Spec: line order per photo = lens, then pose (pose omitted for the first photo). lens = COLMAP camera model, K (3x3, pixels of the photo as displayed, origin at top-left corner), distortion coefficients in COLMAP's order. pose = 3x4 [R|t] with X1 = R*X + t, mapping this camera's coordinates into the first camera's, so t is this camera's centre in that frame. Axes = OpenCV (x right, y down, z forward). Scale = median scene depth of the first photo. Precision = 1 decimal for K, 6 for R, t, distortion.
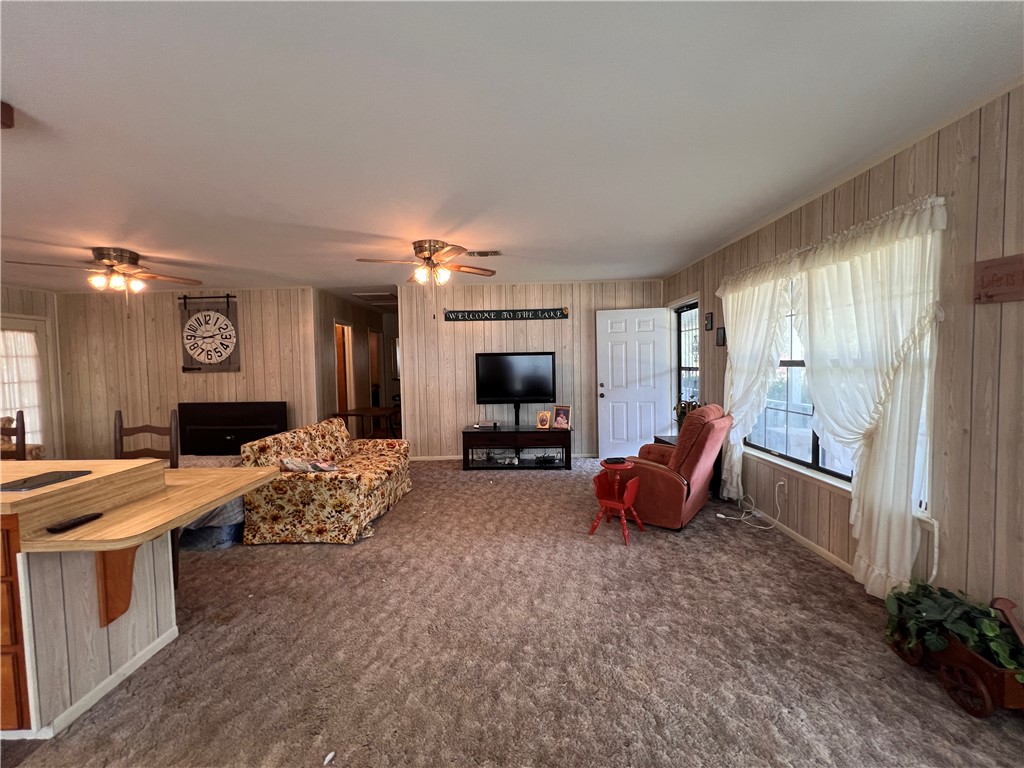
lens RADIAL K [[408.7, 0, 511.0], [0, 408.7, 380.2], [0, 0, 1]] dist [0.000364, -0.000486]
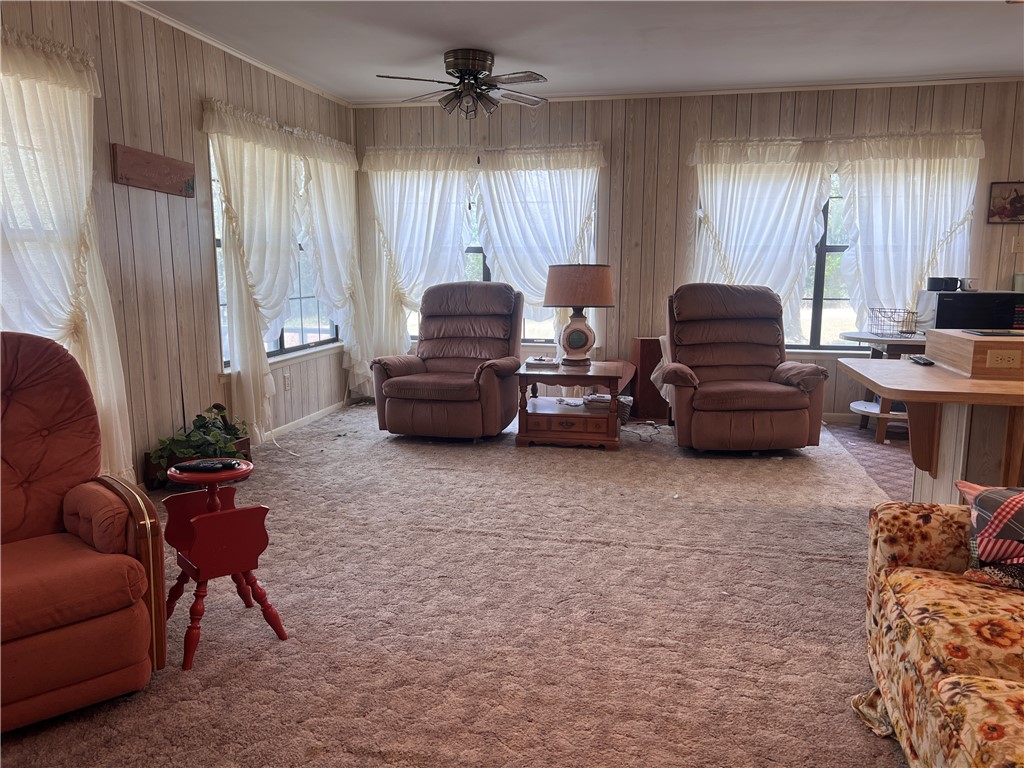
lens RADIAL K [[768.4, 0, 508.8], [0, 768.4, 384.8], [0, 0, 1]] dist [0.057718, -0.066035]
pose [[-0.976718, -0.017940, 0.213775, -0.110122], [0.023944, 0.981155, 0.191735, -0.009612], [-0.213186, 0.192390, -0.957882, 0.936875]]
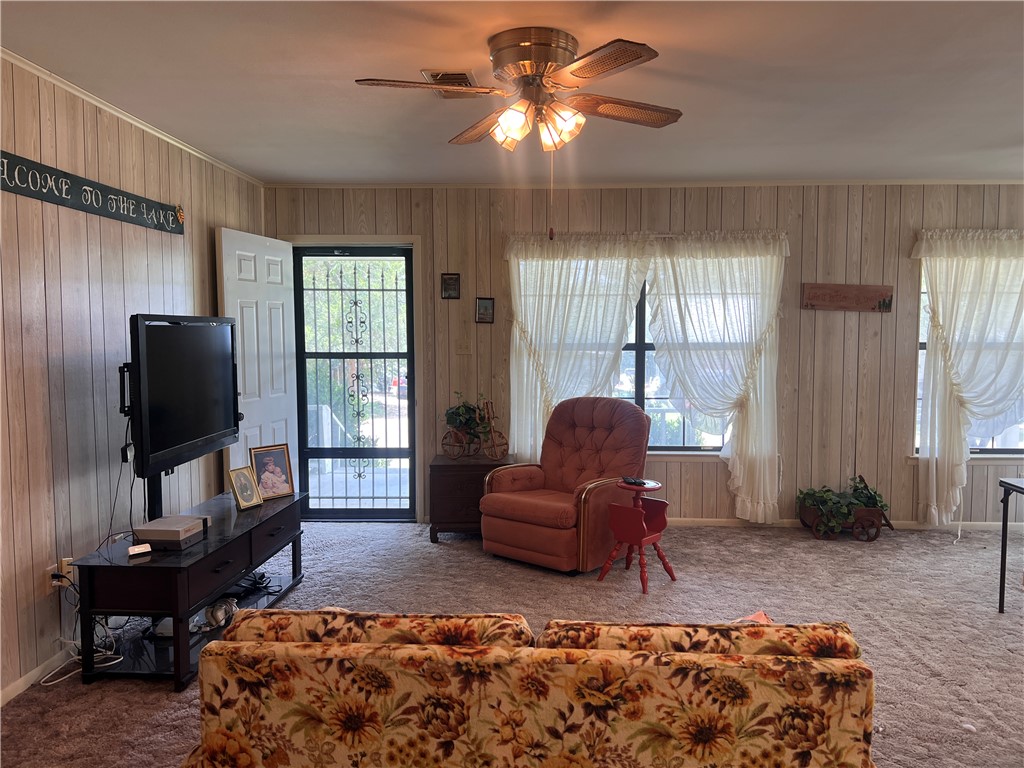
lens RADIAL K [[768.4, 0, 523.2], [0, 768.4, 392.1], [0, 0, 1]] dist [0.057718, -0.066035]
pose [[0.032982, -0.060655, 0.997614, -0.627702], [0.040500, 0.997418, 0.059304, -0.028487], [-0.998635, 0.038448, 0.035353, 0.651107]]
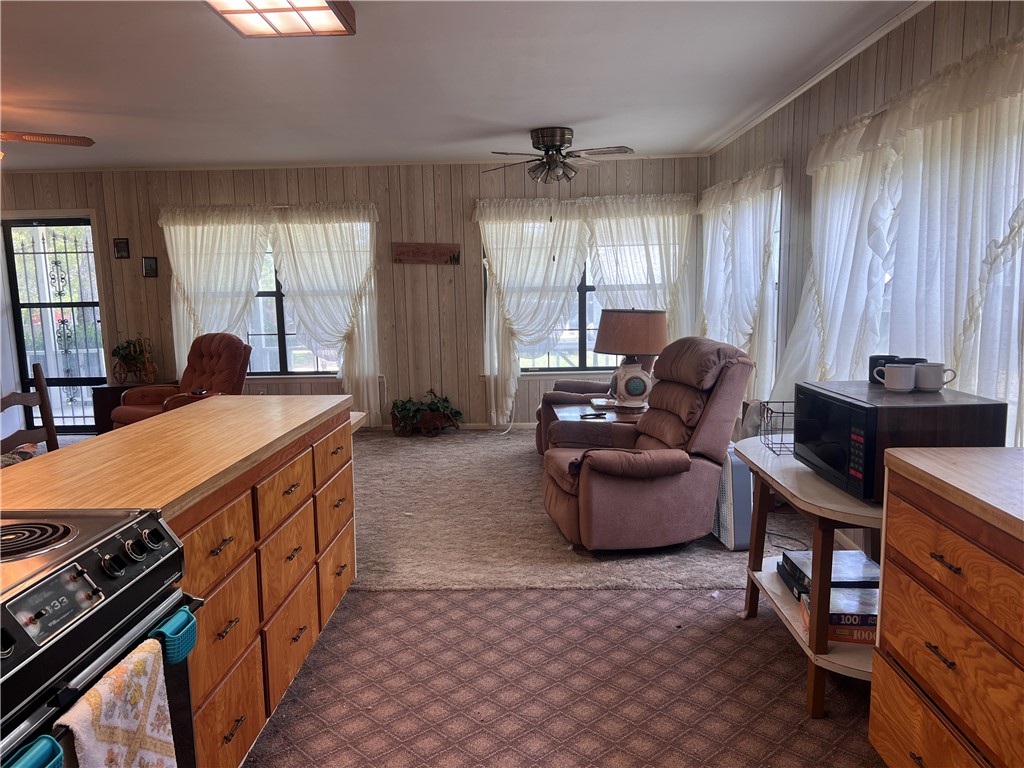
lens RADIAL K [[768.4, 0, 506.6], [0, 768.4, 393.0], [0, 0, 1]] dist [0.057718, -0.066035]
pose [[0.029784, -0.126885, 0.991470, -0.909040], [0.060692, 0.990310, 0.124914, 0.004172], [-0.997712, 0.056454, 0.037196, 0.106205]]
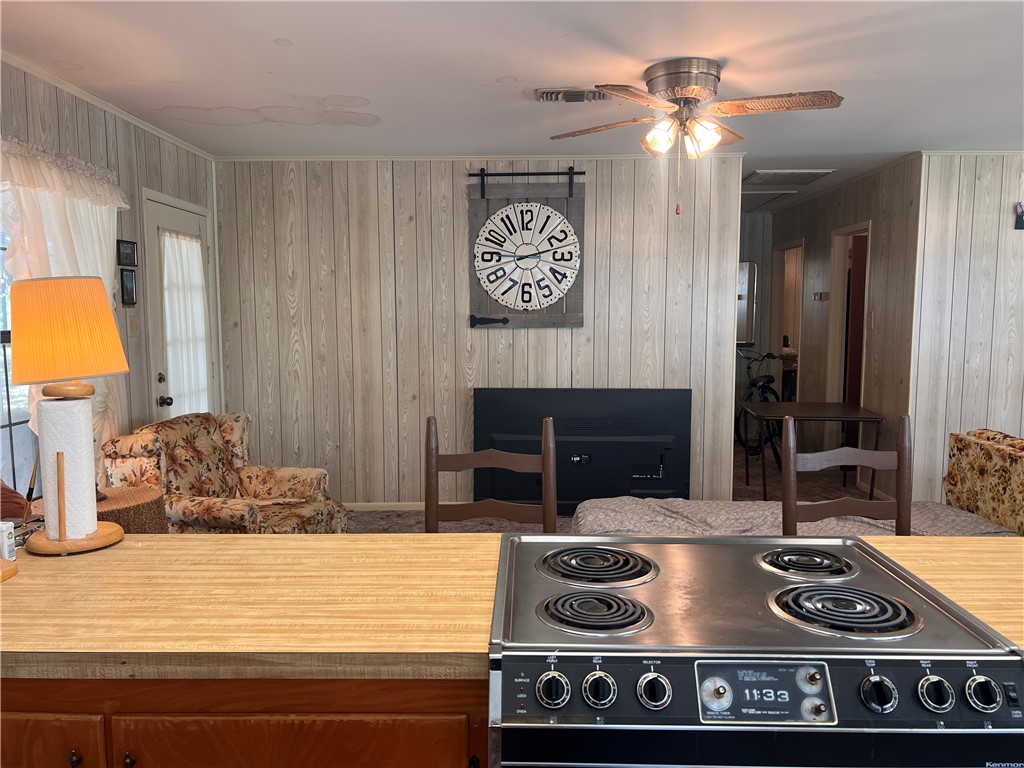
lens RADIAL K [[768.4, 0, 514.5], [0, 768.4, 393.8], [0, 0, 1]] dist [0.057718, -0.066035]
pose [[0.999832, 0.017669, -0.004974, -0.760430], [-0.017300, 0.997643, 0.066409, -0.001119], [0.006136, -0.066311, 0.997780, 0.060385]]
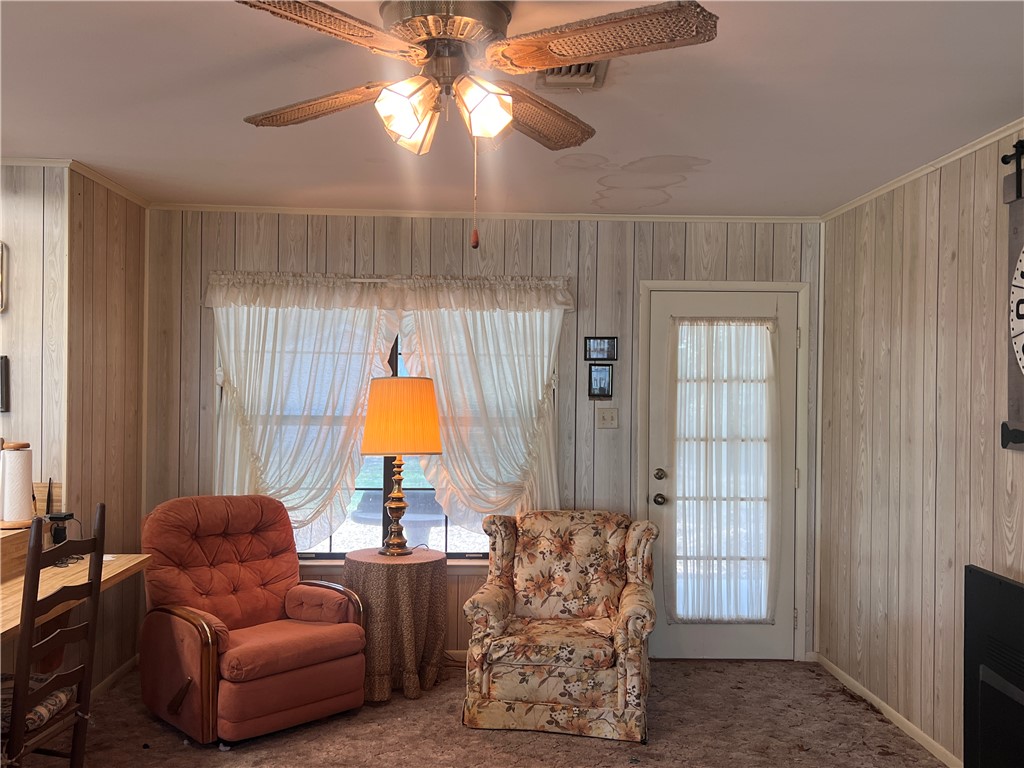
lens RADIAL K [[861.1, 0, 509.9], [0, 861.1, 389.2], [0, 0, 1]] dist [-0.007145, -0.007368]
pose [[0.040219, 0.021946, -0.998950, -0.286814], [-0.050147, 0.998543, 0.019918, -0.051382], [0.997932, 0.049293, 0.041261, 0.682890]]
